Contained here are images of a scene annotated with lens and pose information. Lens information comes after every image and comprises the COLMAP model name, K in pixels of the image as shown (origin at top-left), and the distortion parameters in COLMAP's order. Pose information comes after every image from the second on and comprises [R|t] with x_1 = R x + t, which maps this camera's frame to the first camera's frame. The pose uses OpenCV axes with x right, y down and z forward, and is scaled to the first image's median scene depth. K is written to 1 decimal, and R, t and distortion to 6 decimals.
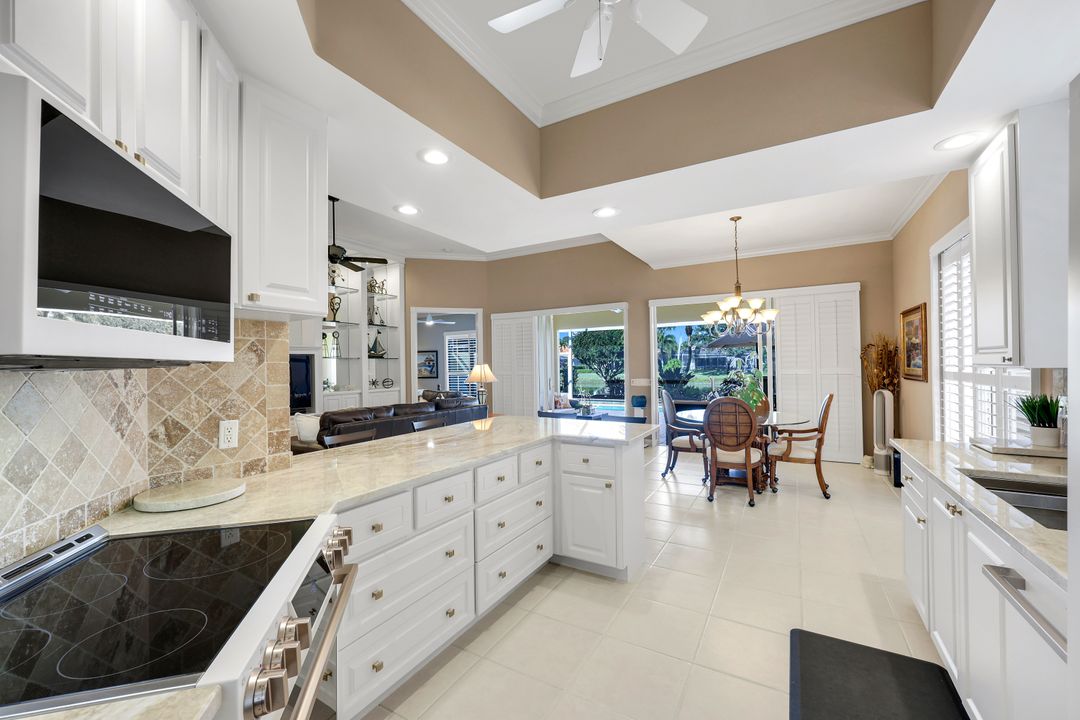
lens RADIAL K [[440.0, 0, 536.2], [0, 440.0, 360.3], [0, 0, 1]] dist [-0.004272, -0.000558]
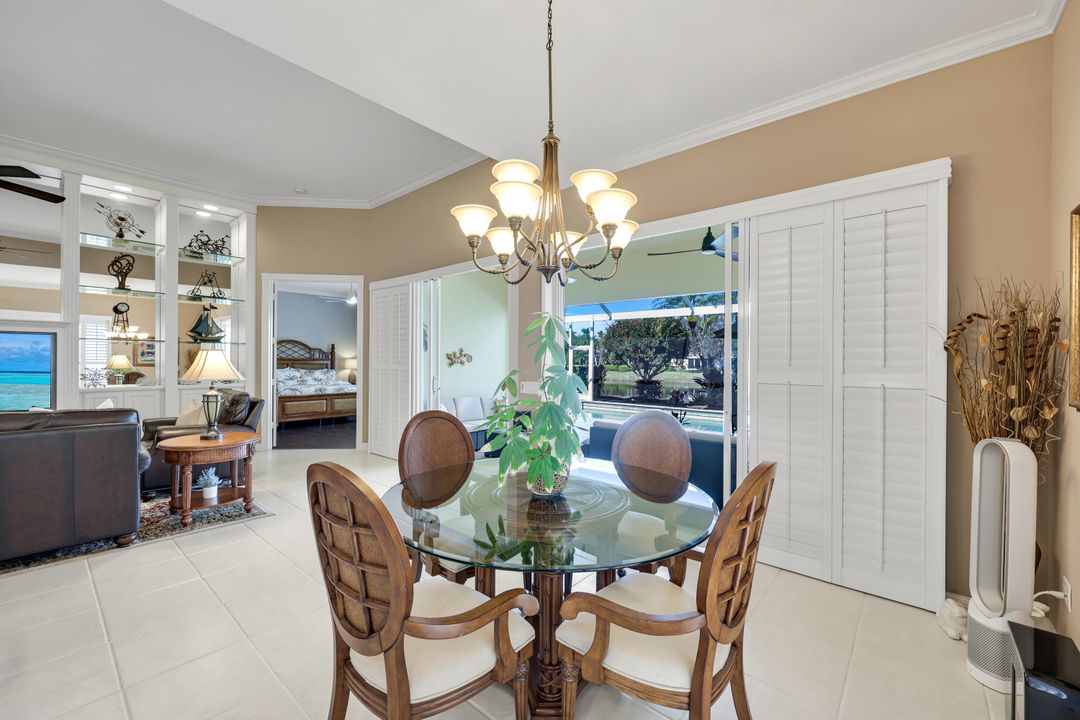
lens RADIAL K [[440.0, 0, 539.9], [0, 440.0, 361.1], [0, 0, 1]] dist [-0.004272, -0.000558]
pose [[0.983485, 0.022247, -0.179620, 0.428413], [-0.020232, 0.999710, 0.013040, 0.007277], [0.179858, -0.009191, 0.983650, 0.519061]]
